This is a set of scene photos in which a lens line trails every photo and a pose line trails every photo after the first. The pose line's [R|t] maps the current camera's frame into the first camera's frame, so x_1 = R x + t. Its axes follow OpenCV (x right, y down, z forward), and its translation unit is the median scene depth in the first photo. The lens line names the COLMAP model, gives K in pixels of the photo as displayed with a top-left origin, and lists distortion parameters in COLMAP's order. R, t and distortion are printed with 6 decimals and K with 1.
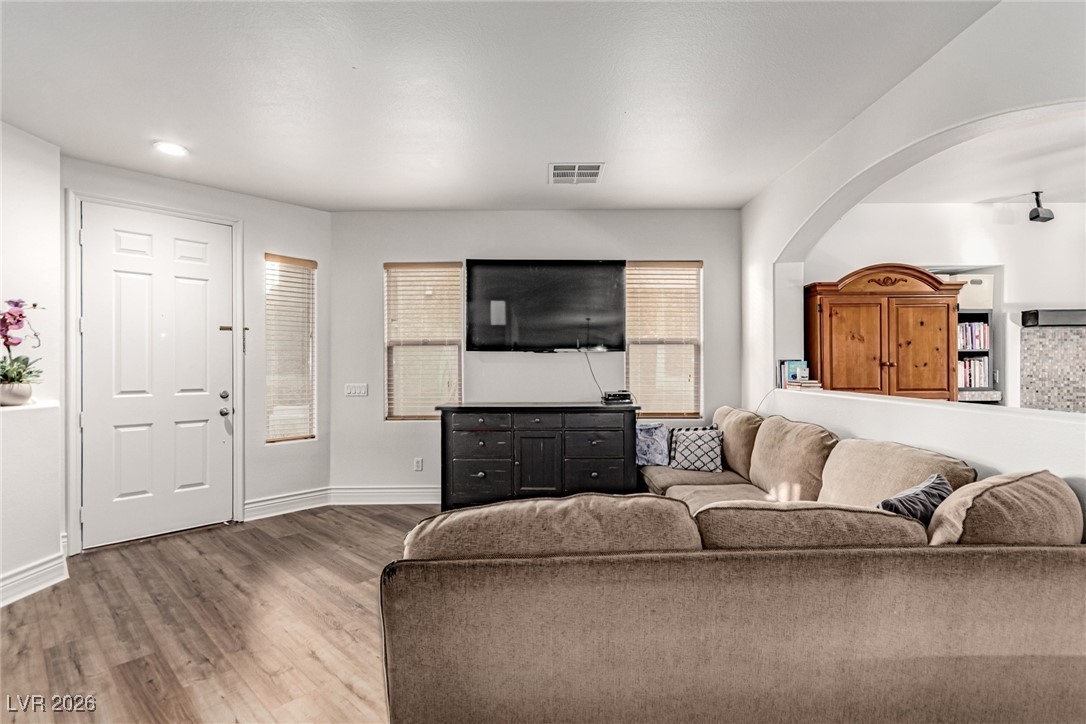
lens RADIAL K [[516.4, 0, 556.0], [0, 516.4, 366.4], [0, 0, 1]] dist [0.004515, -0.000208]
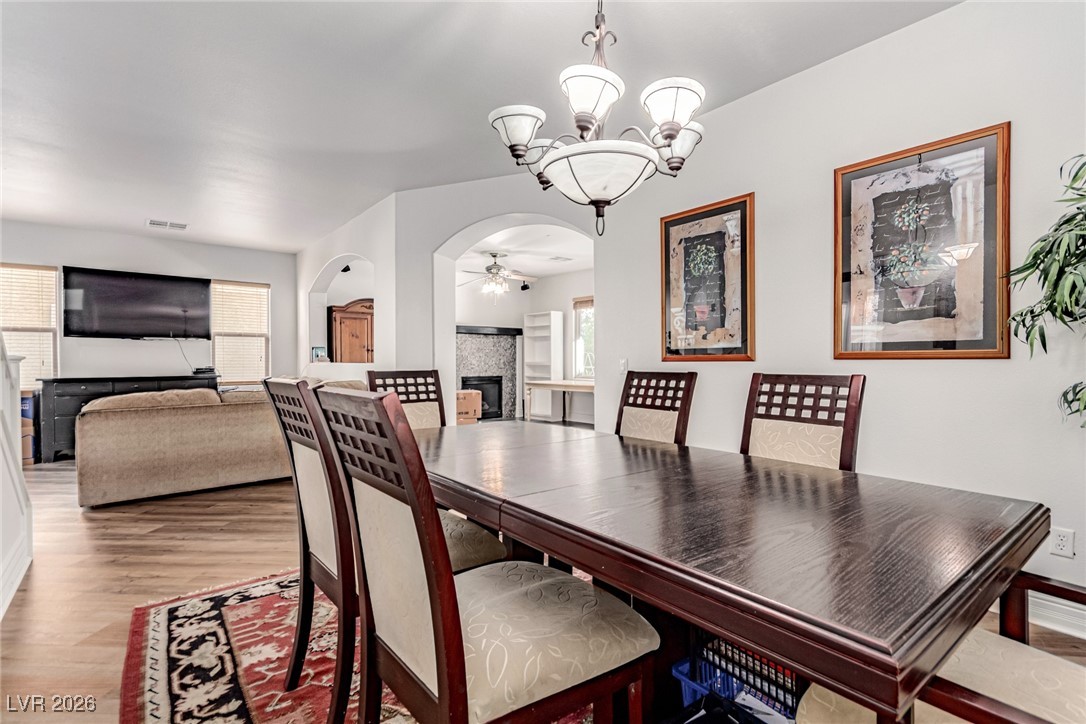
lens RADIAL K [[516.4, 0, 556.0], [0, 516.4, 366.4], [0, 0, 1]] dist [0.004515, -0.000208]
pose [[0.781383, -0.004914, 0.624033, -0.024070], [0.000050, 0.999969, 0.007811, 0.040282], [-0.624052, -0.006072, 0.781359, -0.915862]]
